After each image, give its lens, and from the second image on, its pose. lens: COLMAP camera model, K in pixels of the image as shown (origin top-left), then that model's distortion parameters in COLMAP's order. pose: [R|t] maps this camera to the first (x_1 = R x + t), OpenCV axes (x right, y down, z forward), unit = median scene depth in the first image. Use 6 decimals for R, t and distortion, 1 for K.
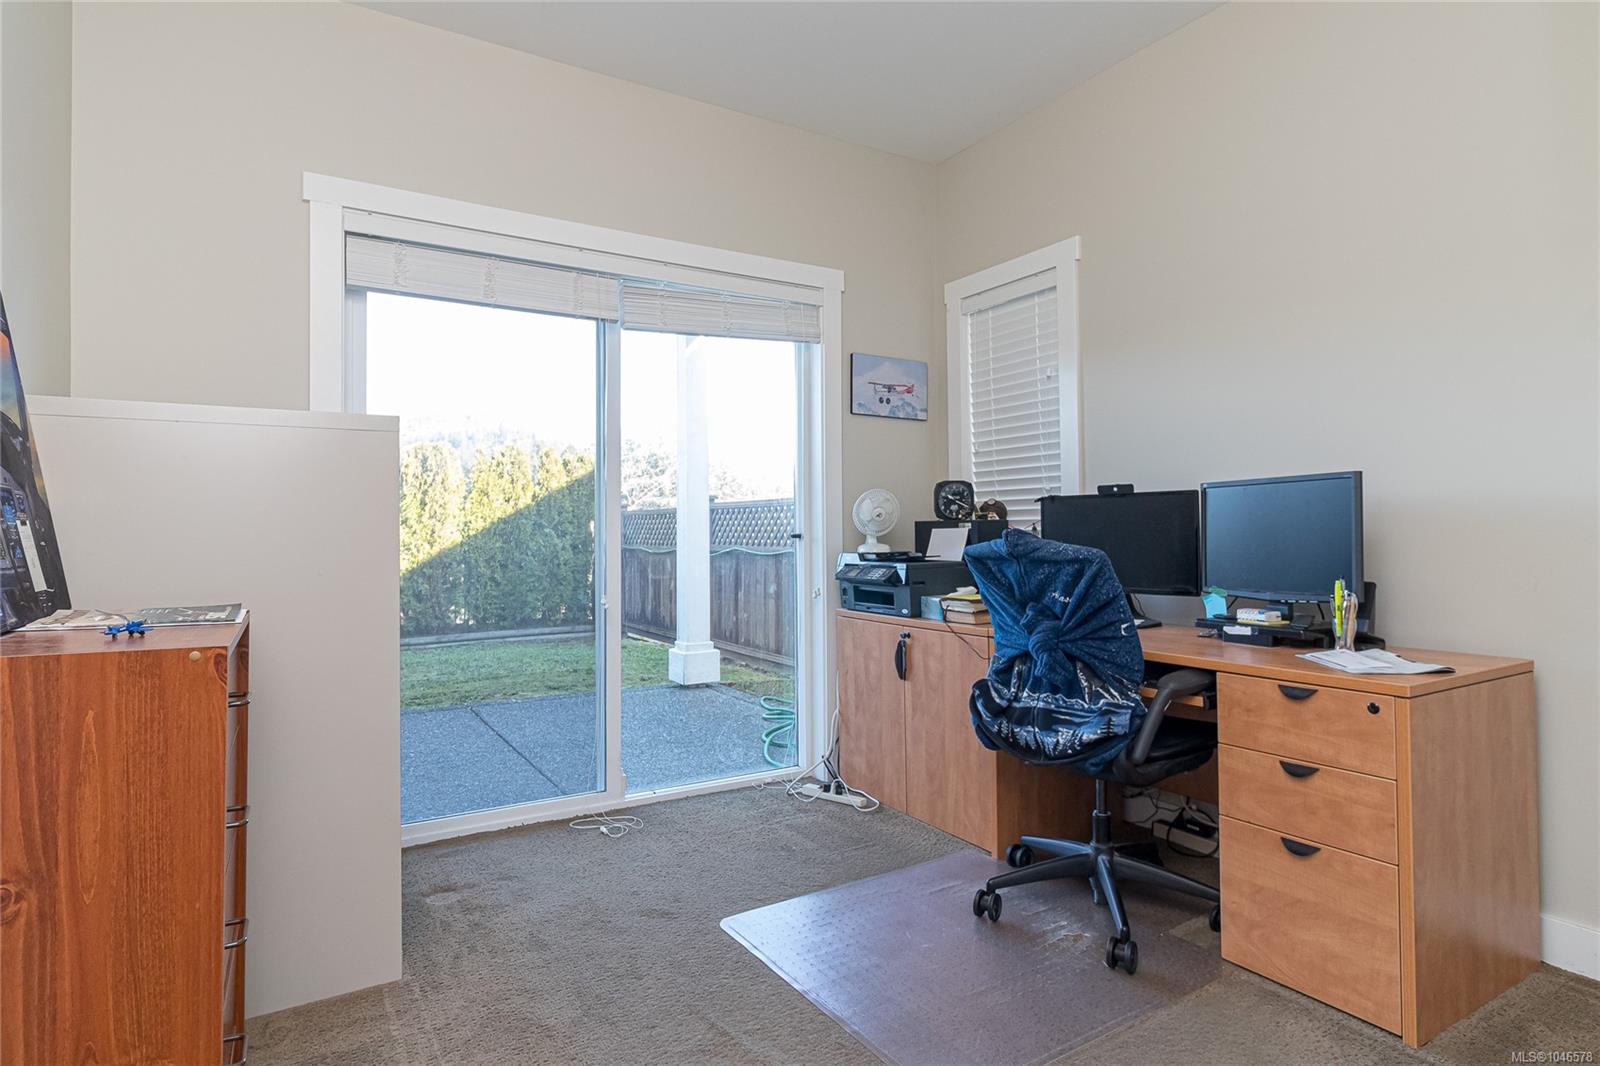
lens RADIAL K [[933.4, 0, 800.0], [0, 933.4, 533.0], [0, 0, 1]] dist [0.002865, 0.000293]
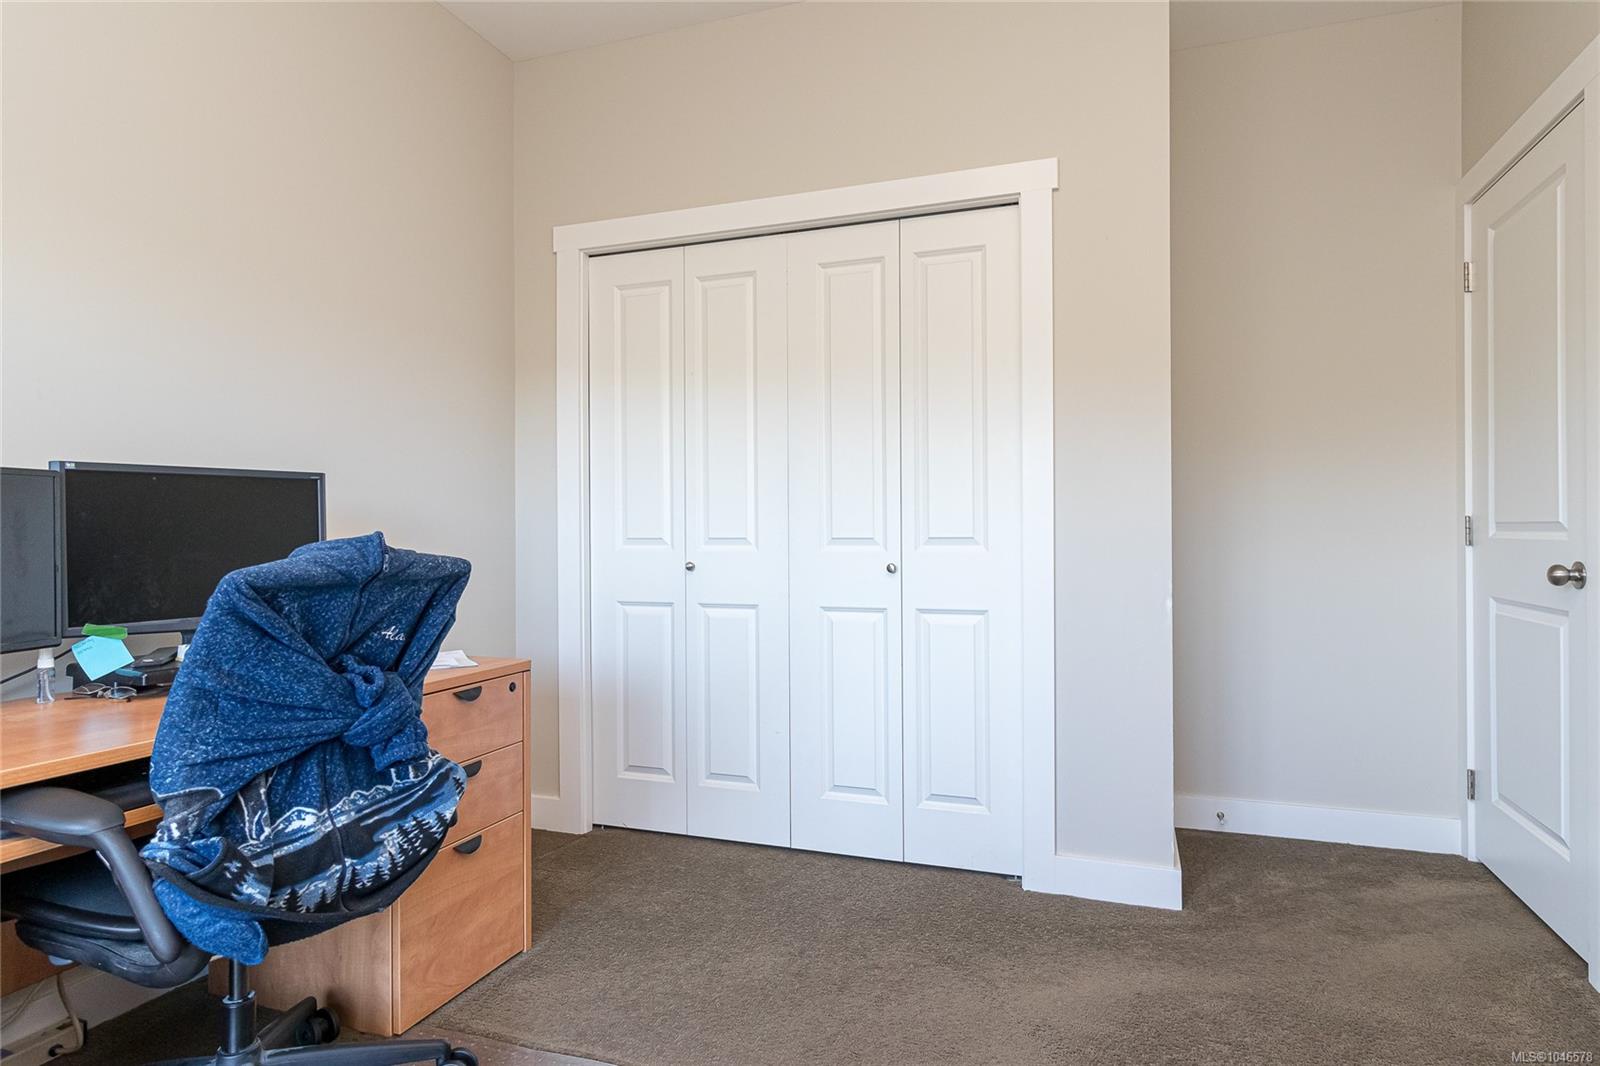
lens RADIAL K [[933.4, 0, 800.0], [0, 933.4, 533.0], [0, 0, 1]] dist [0.002865, 0.000293]
pose [[-0.642771, 0.003375, 0.766051, -0.459241], [0.005640, 0.999984, 0.000326, -0.003554], [-0.766038, 0.004530, -0.642779, 1.316514]]
